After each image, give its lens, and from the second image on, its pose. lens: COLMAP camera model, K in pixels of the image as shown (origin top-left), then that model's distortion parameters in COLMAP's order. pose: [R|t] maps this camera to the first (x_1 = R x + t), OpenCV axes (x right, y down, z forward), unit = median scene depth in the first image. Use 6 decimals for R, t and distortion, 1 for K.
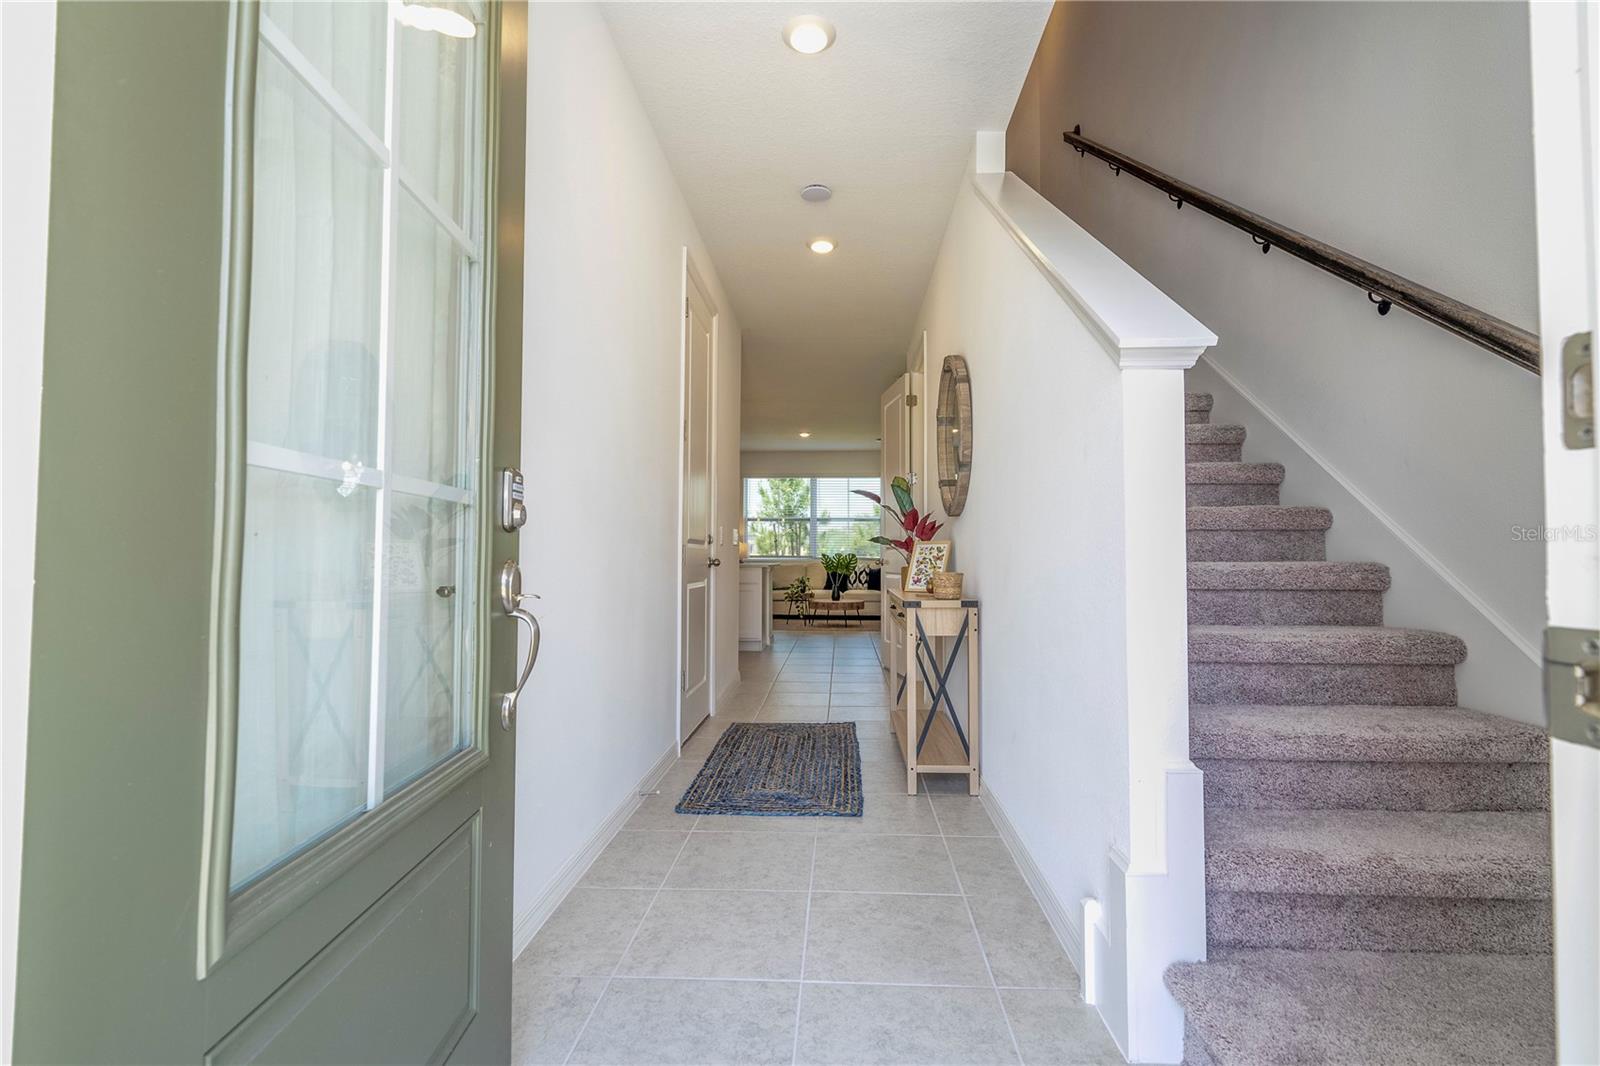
lens RADIAL K [[715.5, 0, 813.1], [0, 715.5, 534.4], [0, 0, 1]] dist [-0.001930, 0.000336]
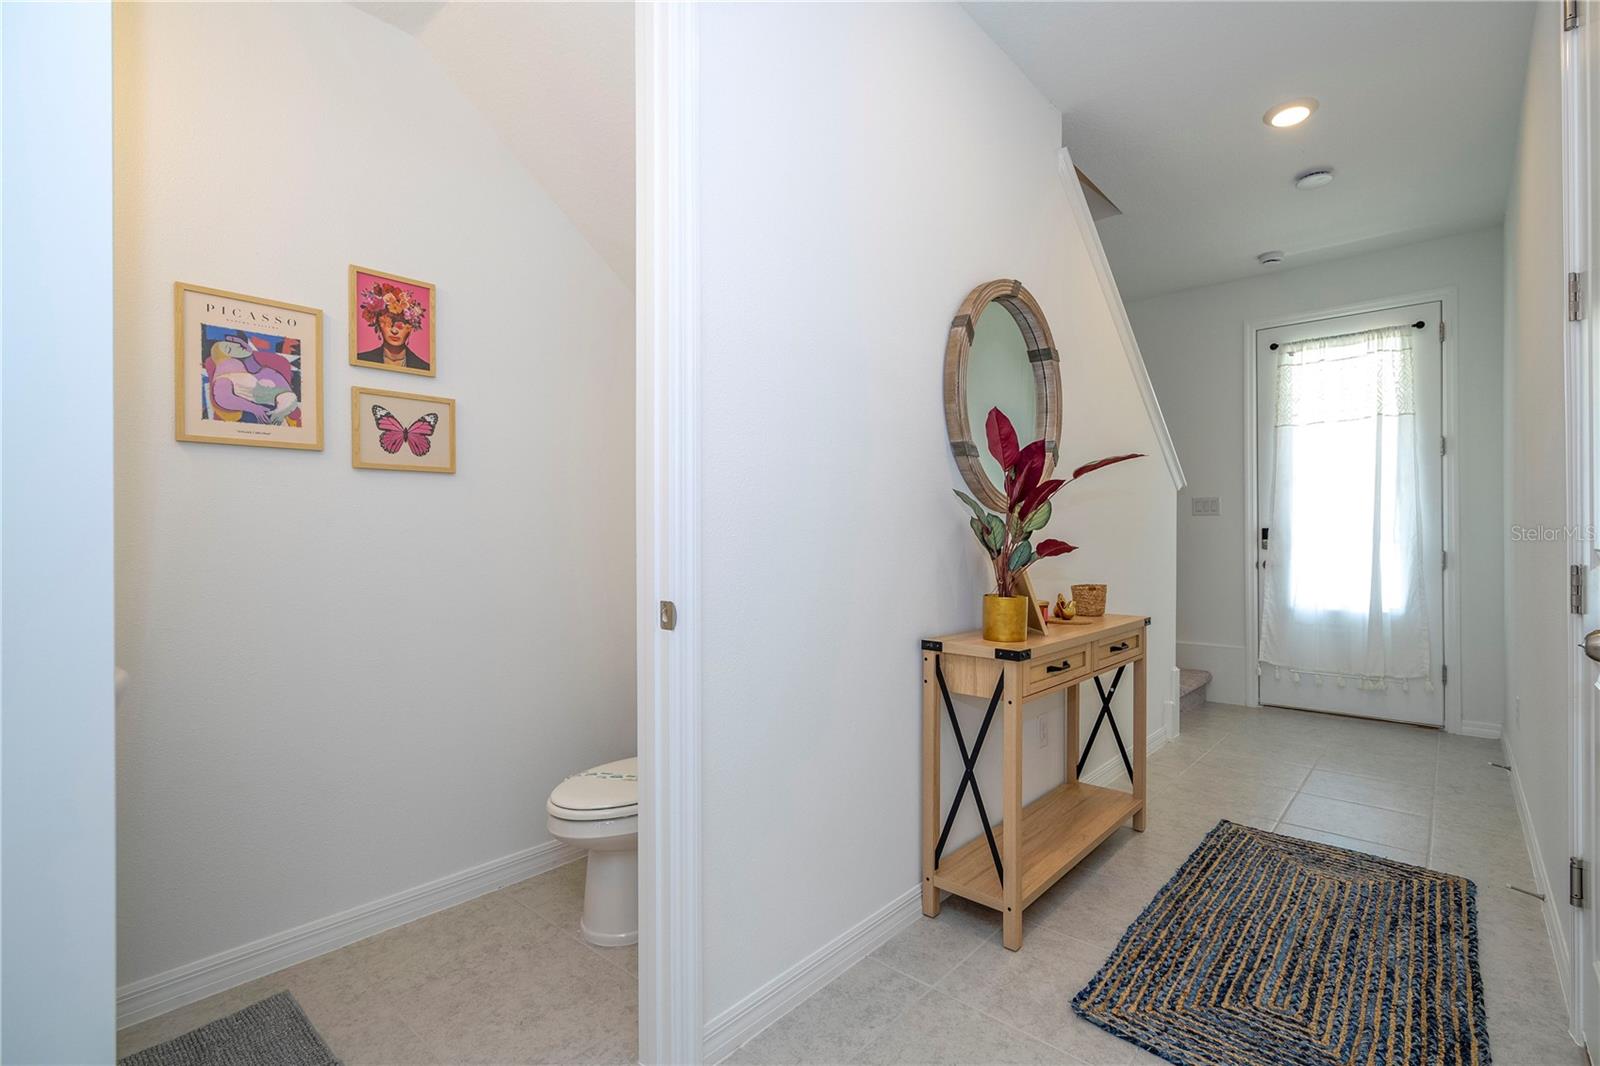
lens RADIAL K [[715.5, 0, 813.1], [0, 715.5, 534.4], [0, 0, 1]] dist [-0.001930, 0.000336]
pose [[-0.771081, -0.002927, 0.636730, -0.110575], [-0.021969, 0.999516, -0.022010, 0.014289], [-0.636358, -0.030960, -0.770773, 1.834474]]
